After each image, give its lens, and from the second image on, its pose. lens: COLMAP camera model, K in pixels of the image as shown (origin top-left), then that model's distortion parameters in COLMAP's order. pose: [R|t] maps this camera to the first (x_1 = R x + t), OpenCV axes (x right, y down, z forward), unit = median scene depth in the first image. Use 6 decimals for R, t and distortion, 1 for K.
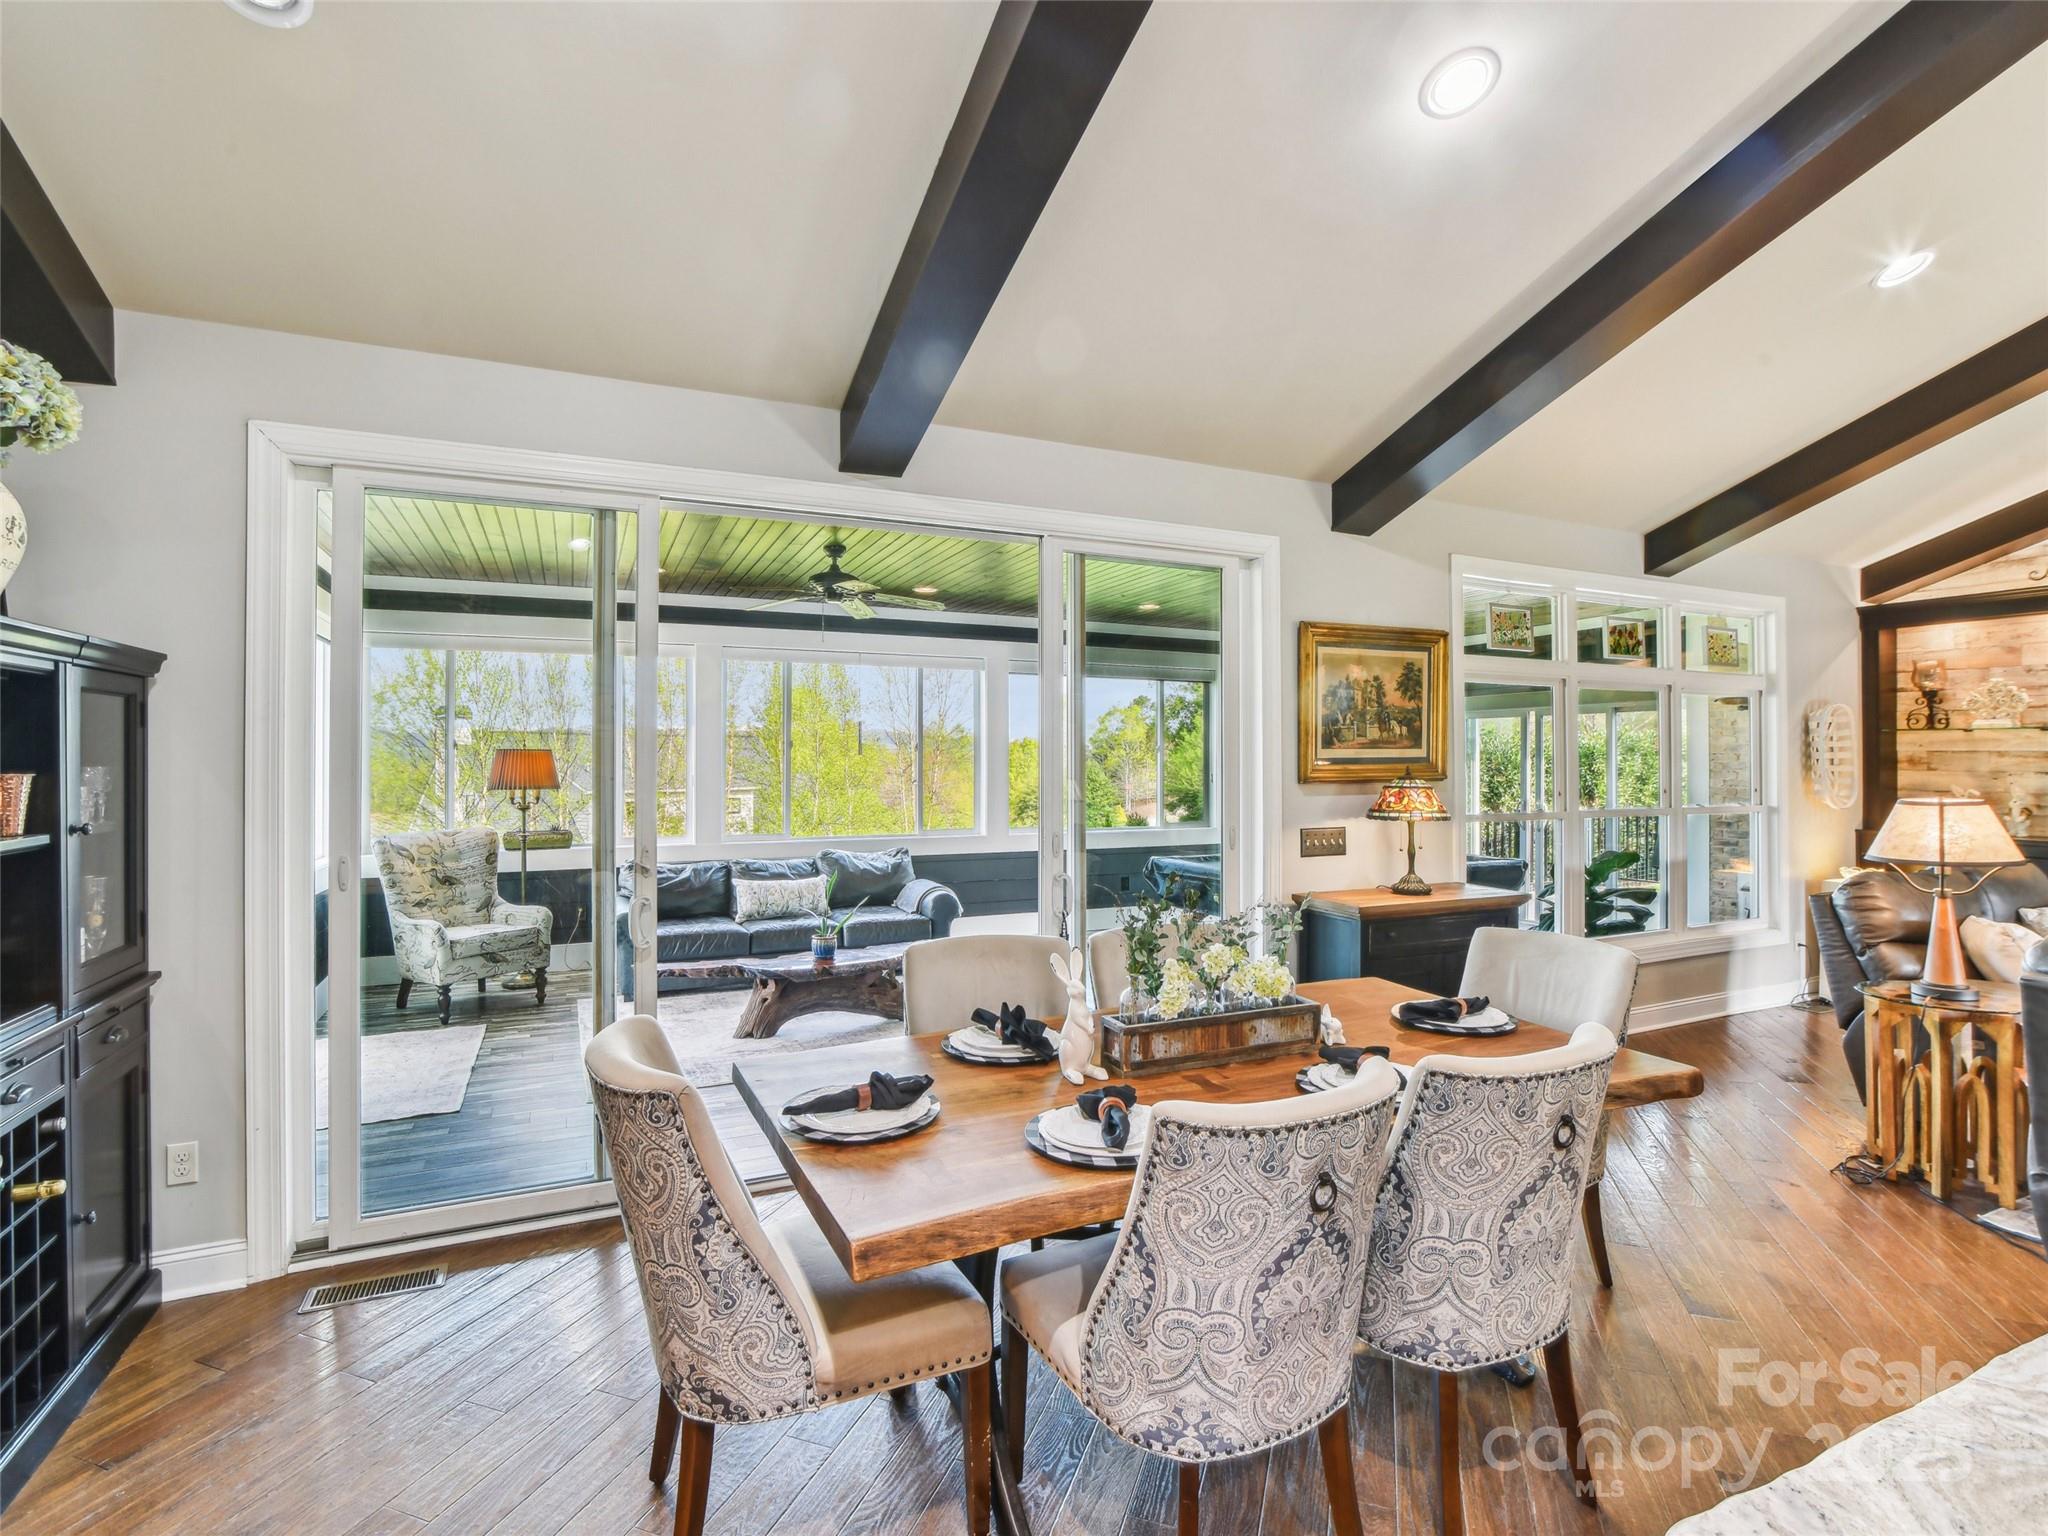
lens RADIAL K [[998.2, 0, 1027.8], [0, 998.2, 750.7], [0, 0, 1]] dist [-0.039975, 0.015113]
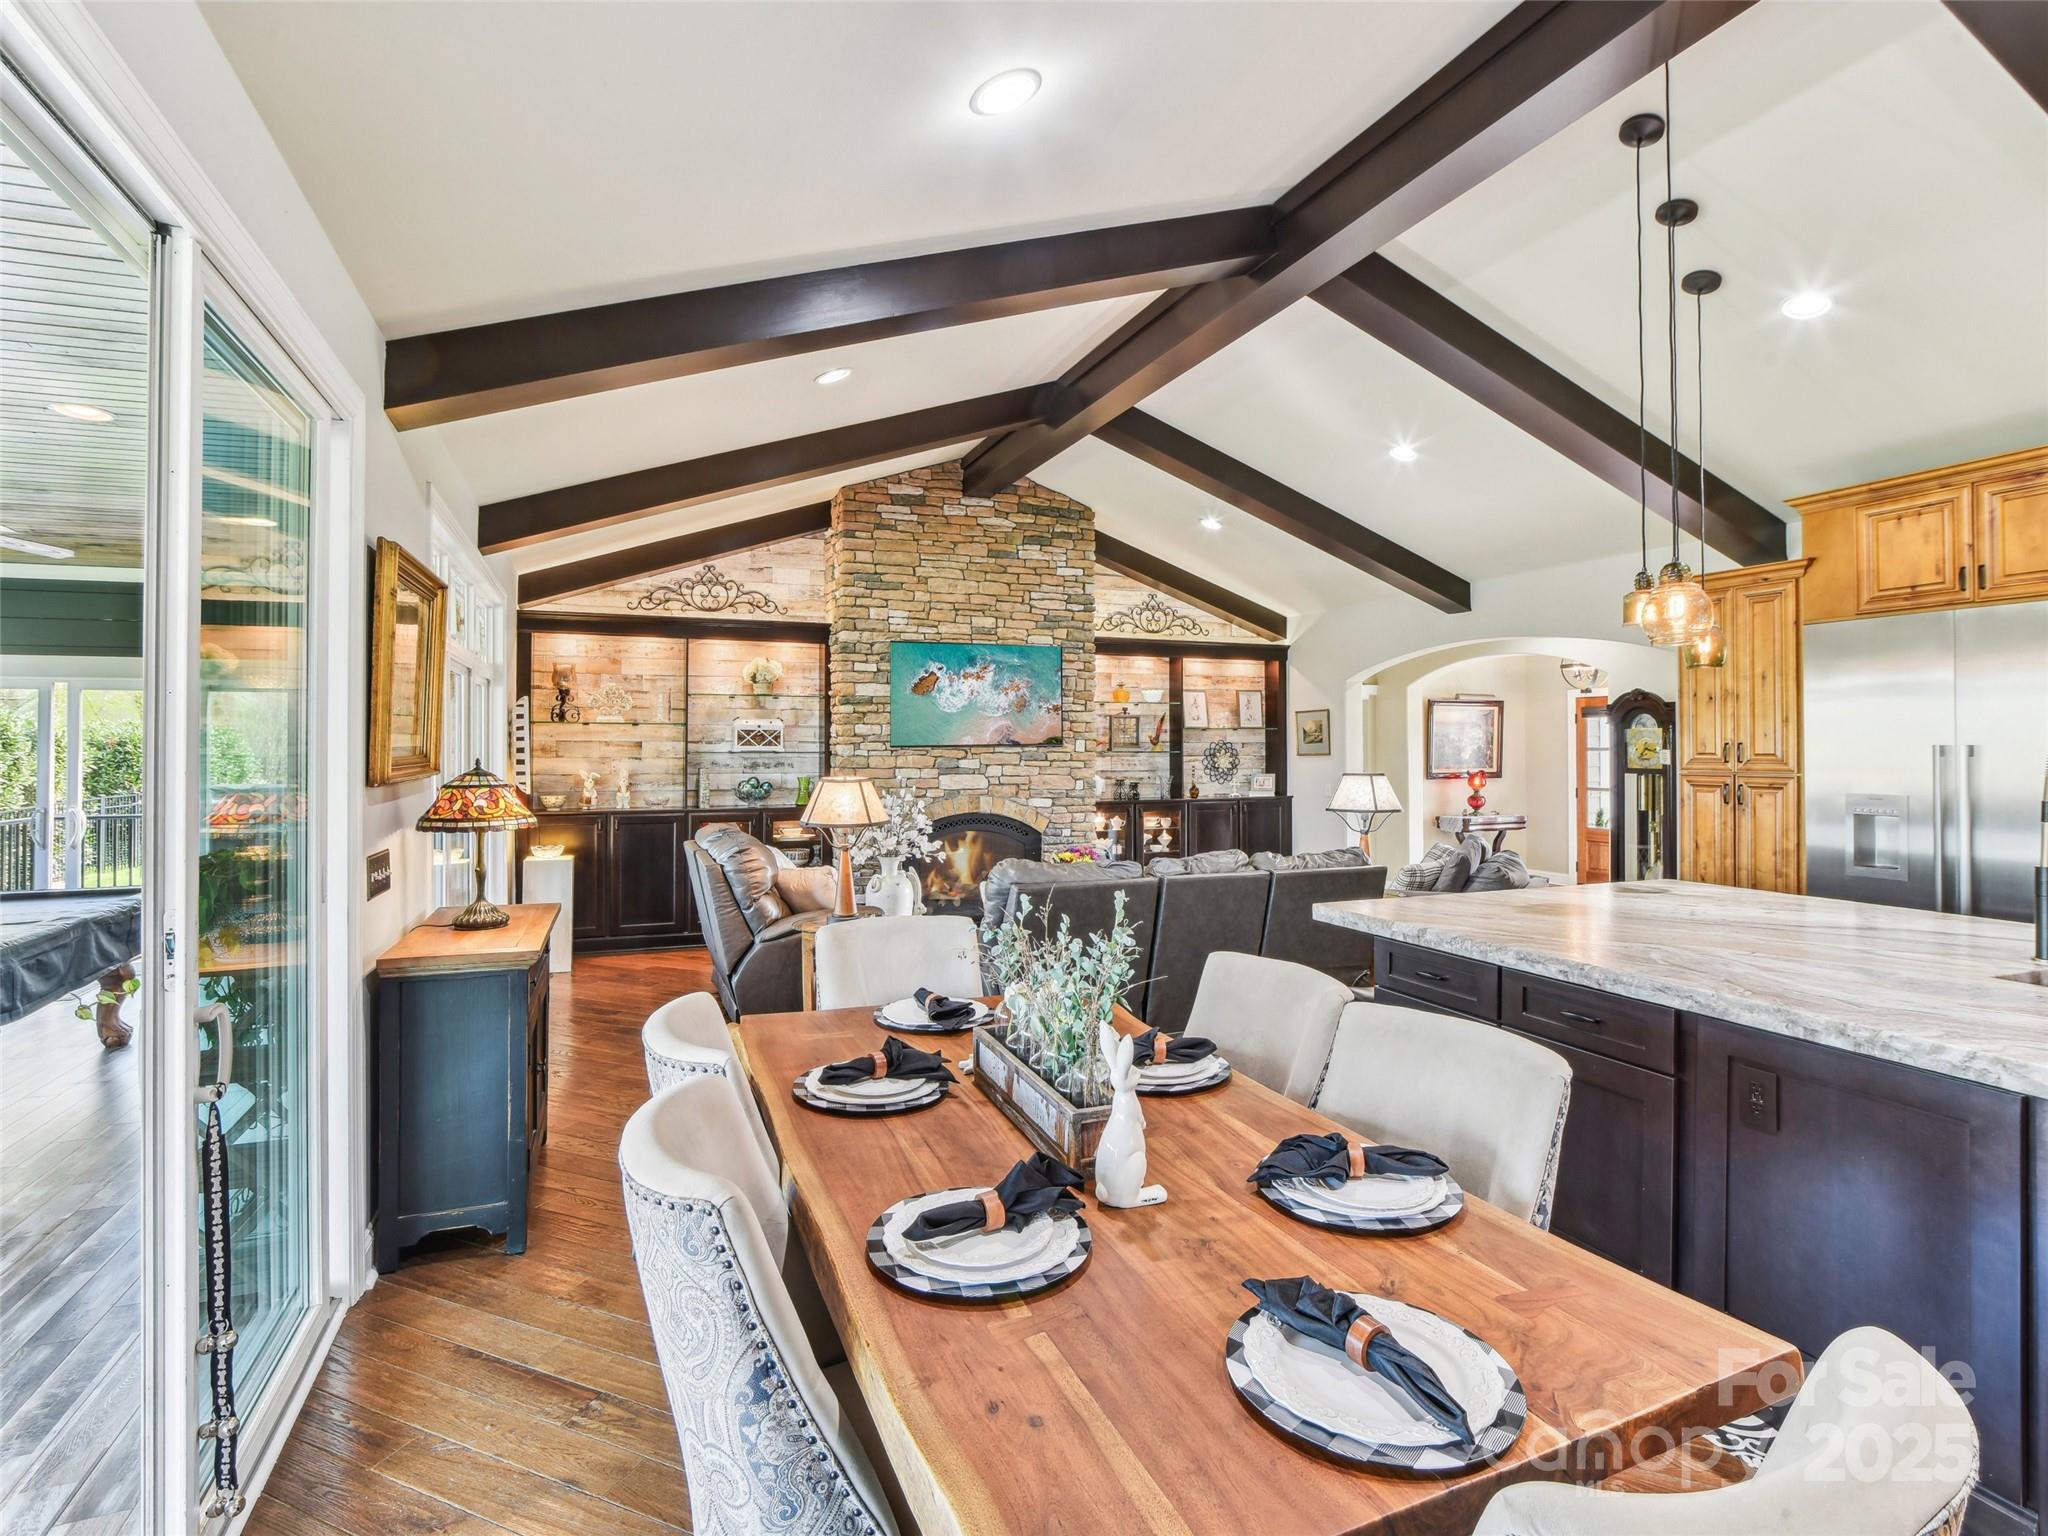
lens RADIAL K [[1007.0, 0, 1023.5], [0, 1007.0, 733.5], [0, 0, 1]] dist [-0.053309, 0.028946]
pose [[0.043258, 0.013437, 0.998974, -0.264658], [-0.008672, 0.999877, -0.013073, 0.002461], [-0.999026, -0.008098, 0.043369, 0.419046]]
